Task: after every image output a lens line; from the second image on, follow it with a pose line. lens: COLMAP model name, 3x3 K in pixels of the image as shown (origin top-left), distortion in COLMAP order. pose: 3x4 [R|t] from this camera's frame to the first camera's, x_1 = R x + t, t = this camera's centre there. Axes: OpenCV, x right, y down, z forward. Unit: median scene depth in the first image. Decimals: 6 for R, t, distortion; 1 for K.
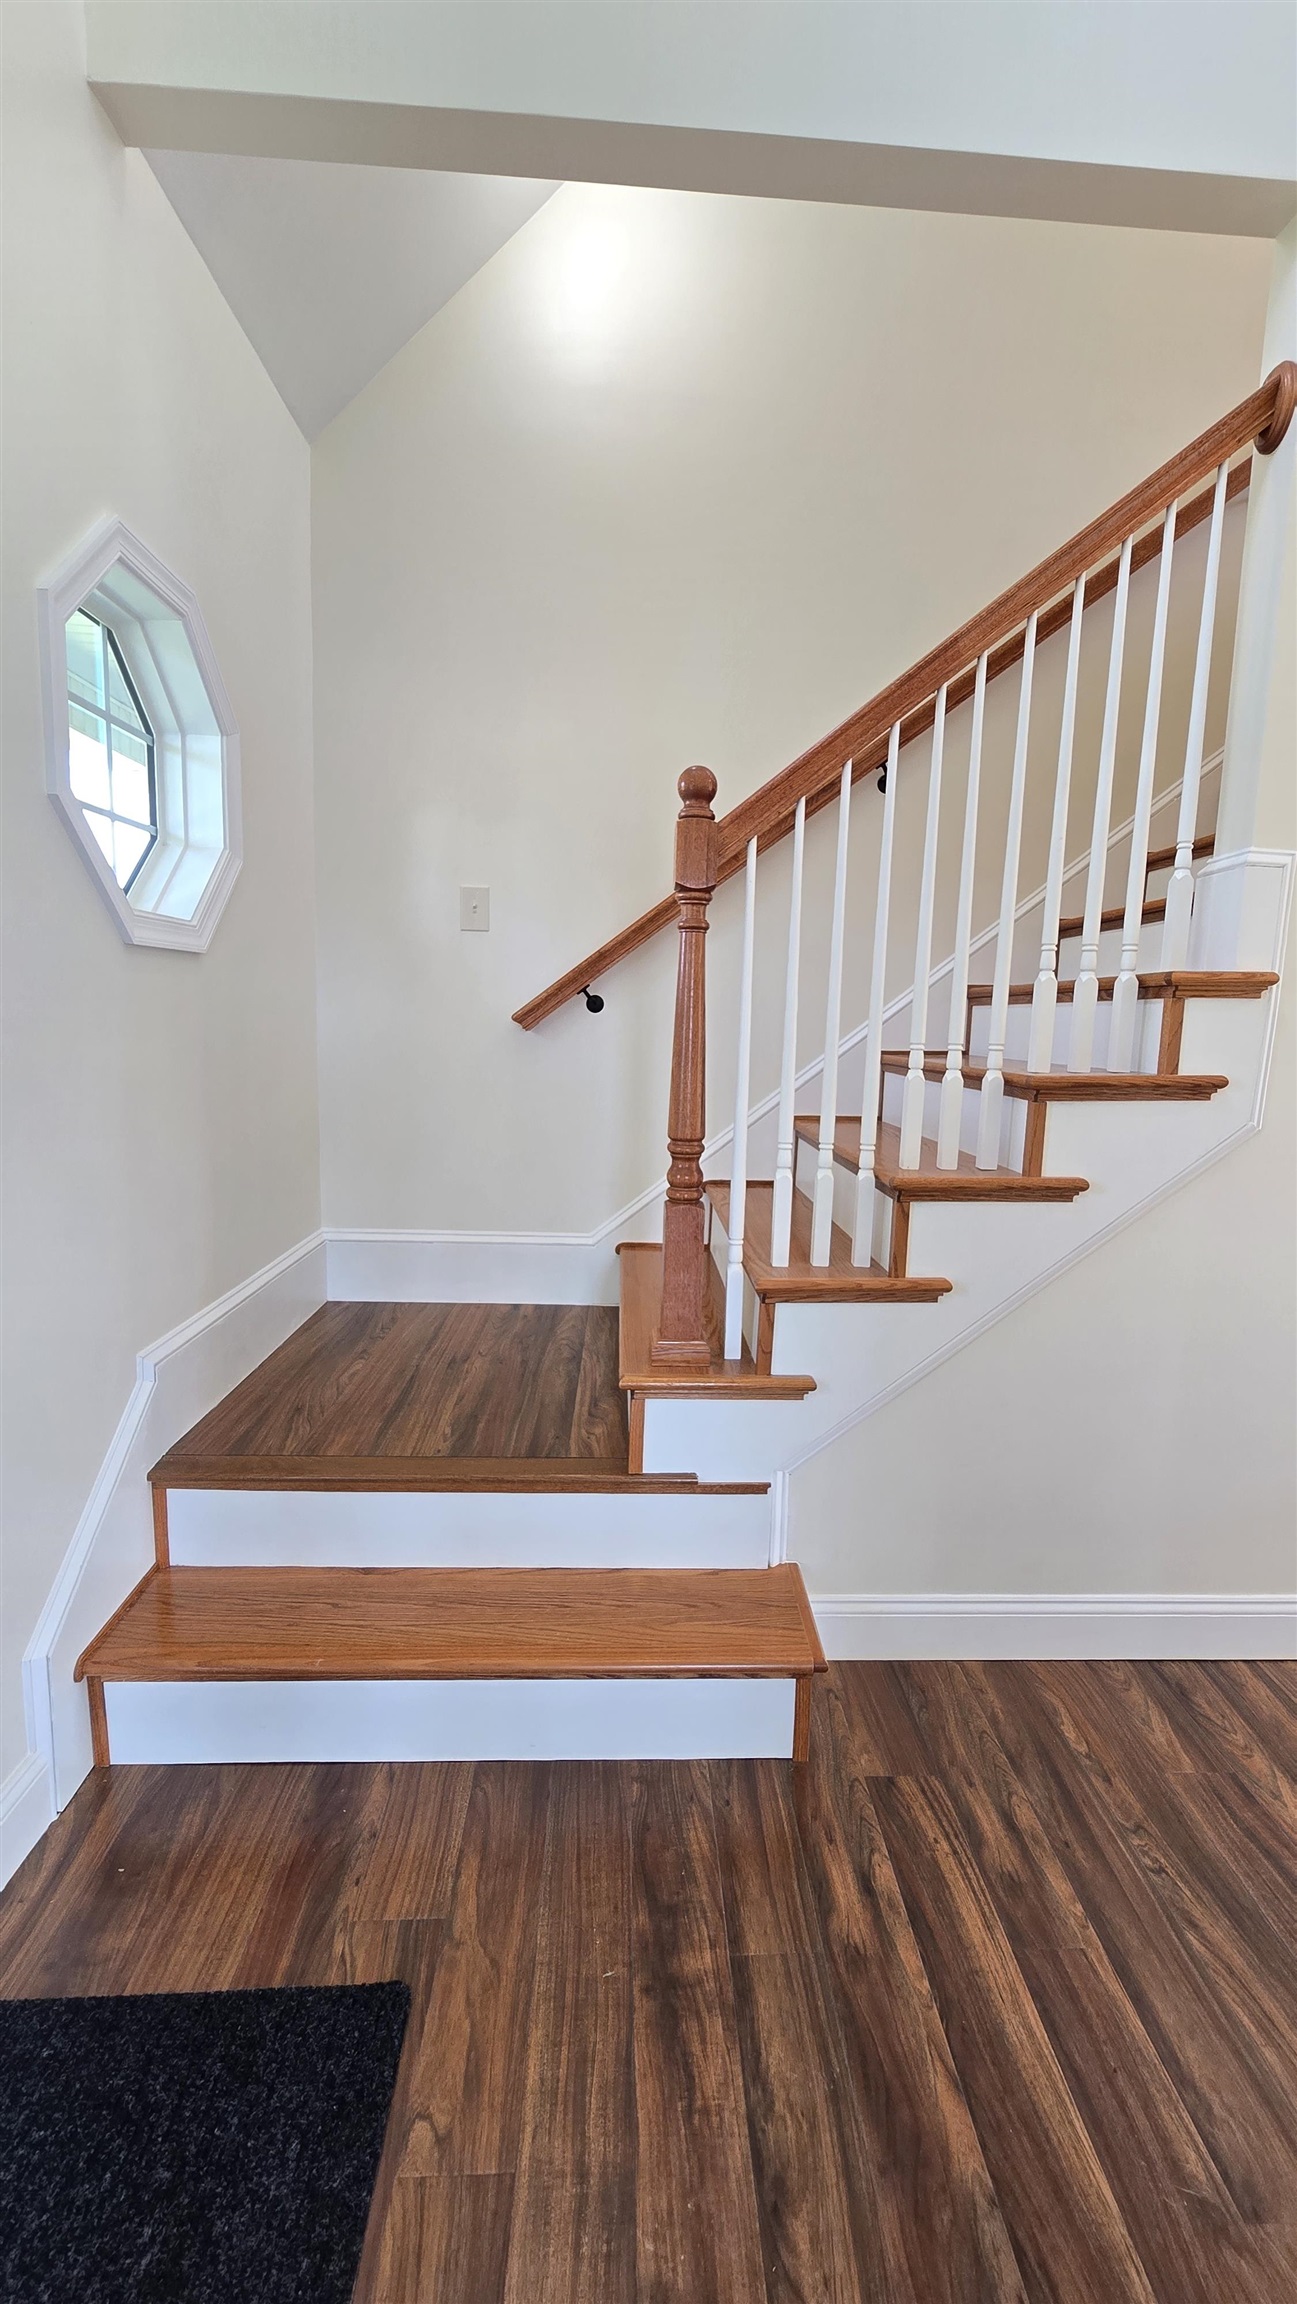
lens RADIAL K [[947.0, 0, 651.2], [0, 947.0, 1156.3], [0, 0, 1]] dist [-0.003616, 0.000574]
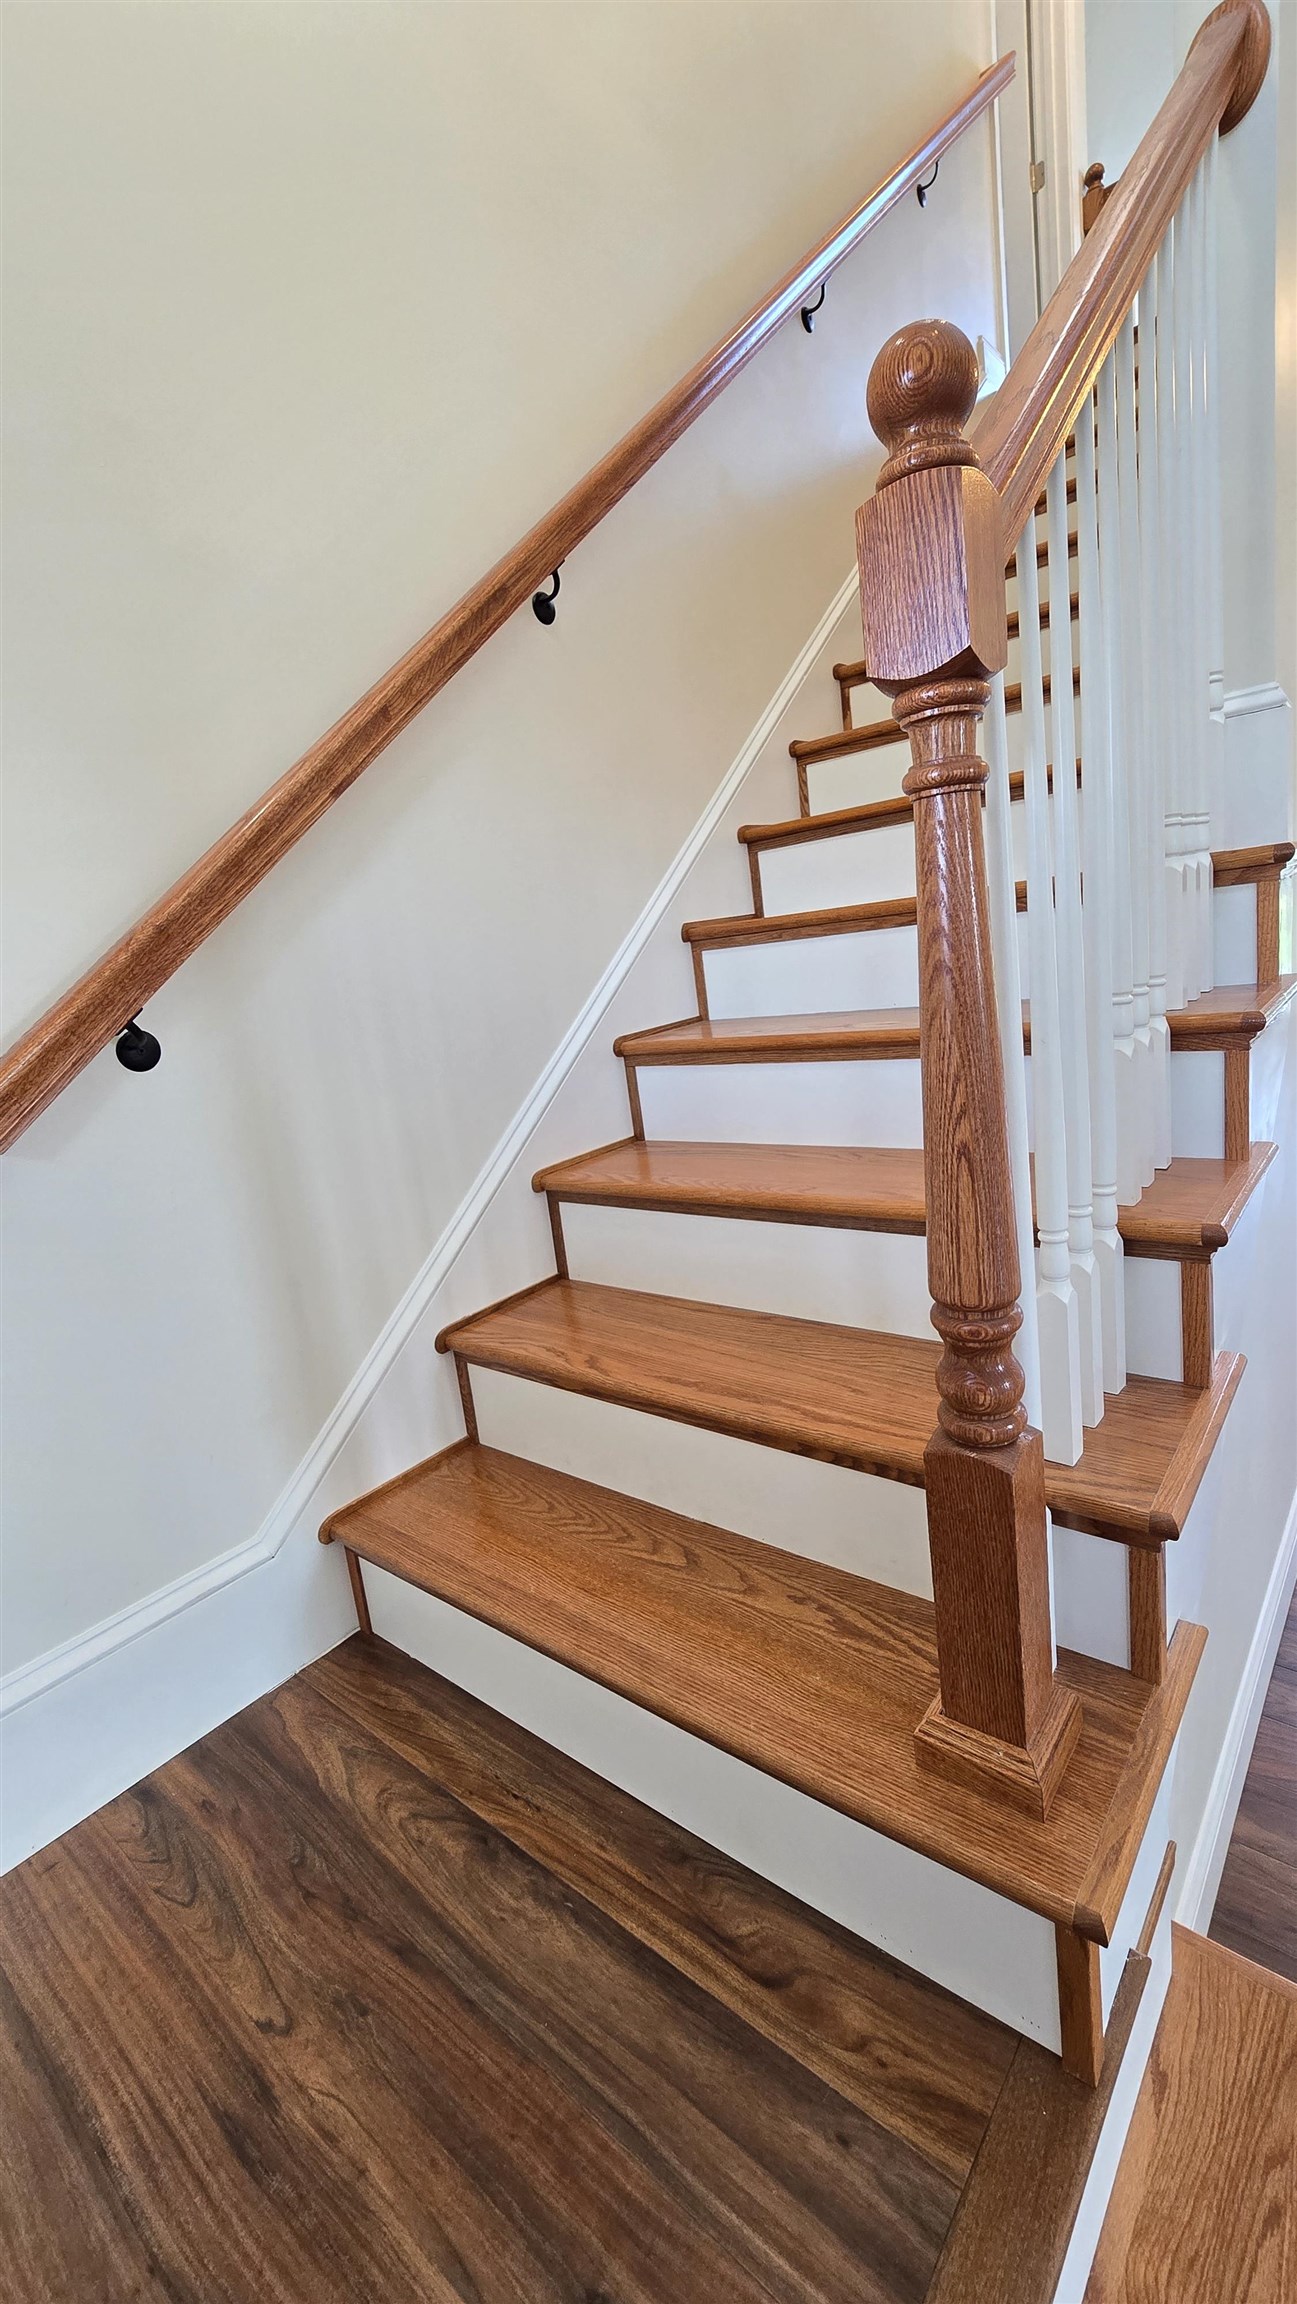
lens RADIAL K [[947.0, 0, 660.1], [0, 947.0, 1138.9], [0, 0, 1]] dist [-0.003616, 0.000574]
pose [[0.647950, -0.254953, 0.717747, -0.480276], [0.253671, 0.960753, 0.112269, -0.232963], [-0.718201, 0.109327, 0.687194, 1.127856]]
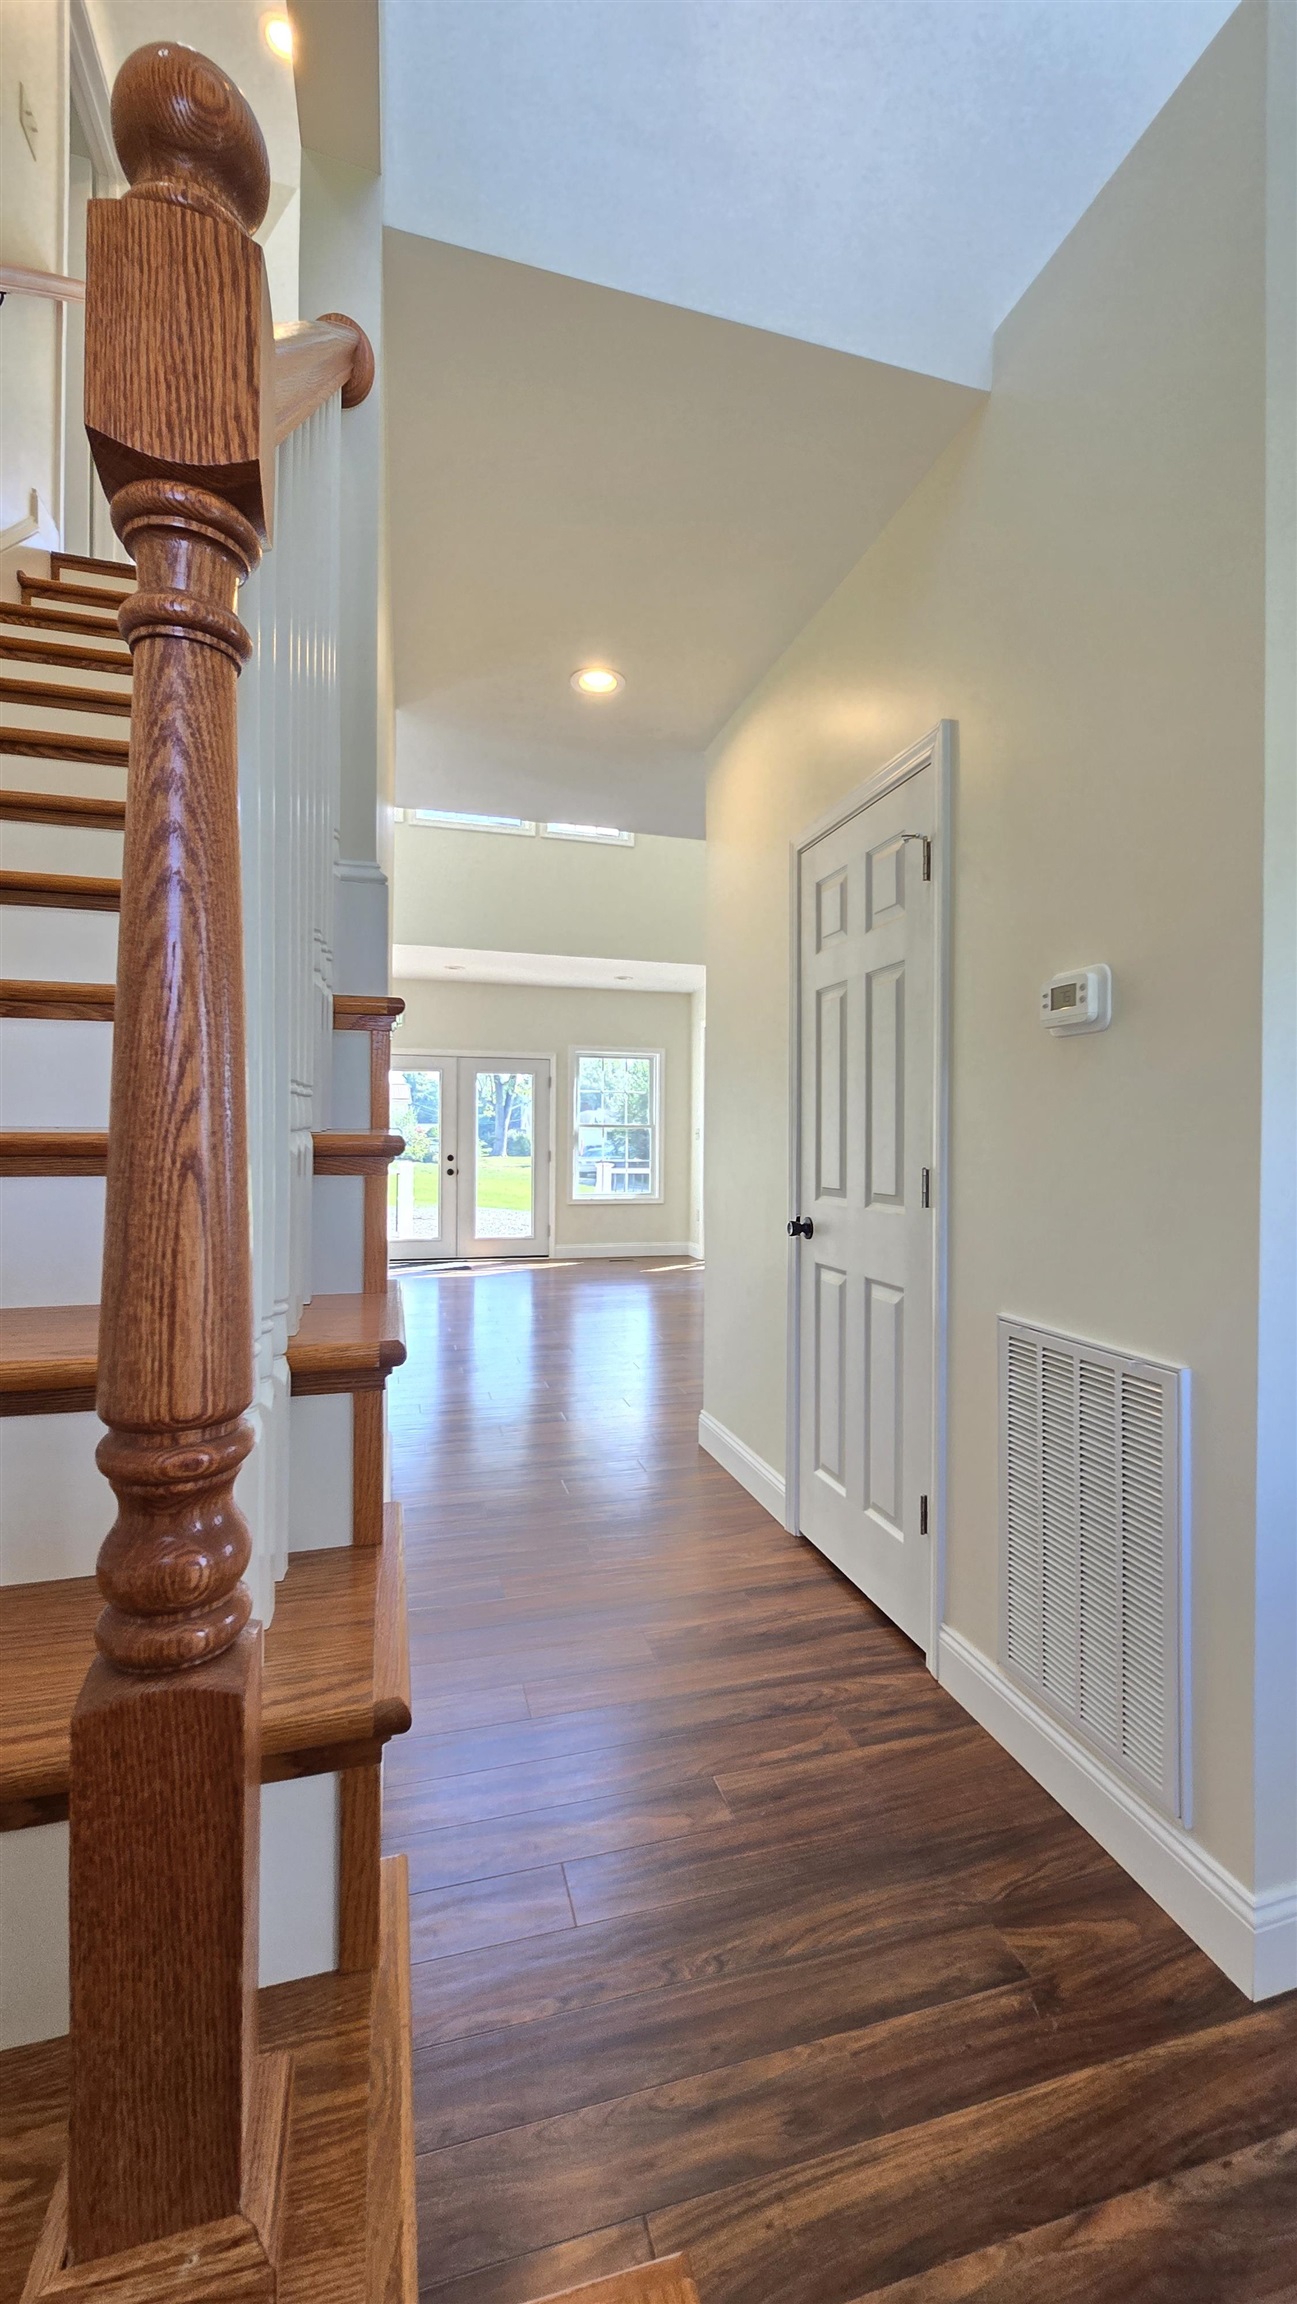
lens RADIAL K [[947.0, 0, 673.3], [0, 947.0, 1139.9], [0, 0, 1]] dist [-0.003616, 0.000574]
pose [[-0.259292, -0.029673, 0.965343, -0.368753], [0.135850, 0.988470, 0.066874, -0.131896], [-0.956197, 0.148482, -0.252271, 1.288450]]
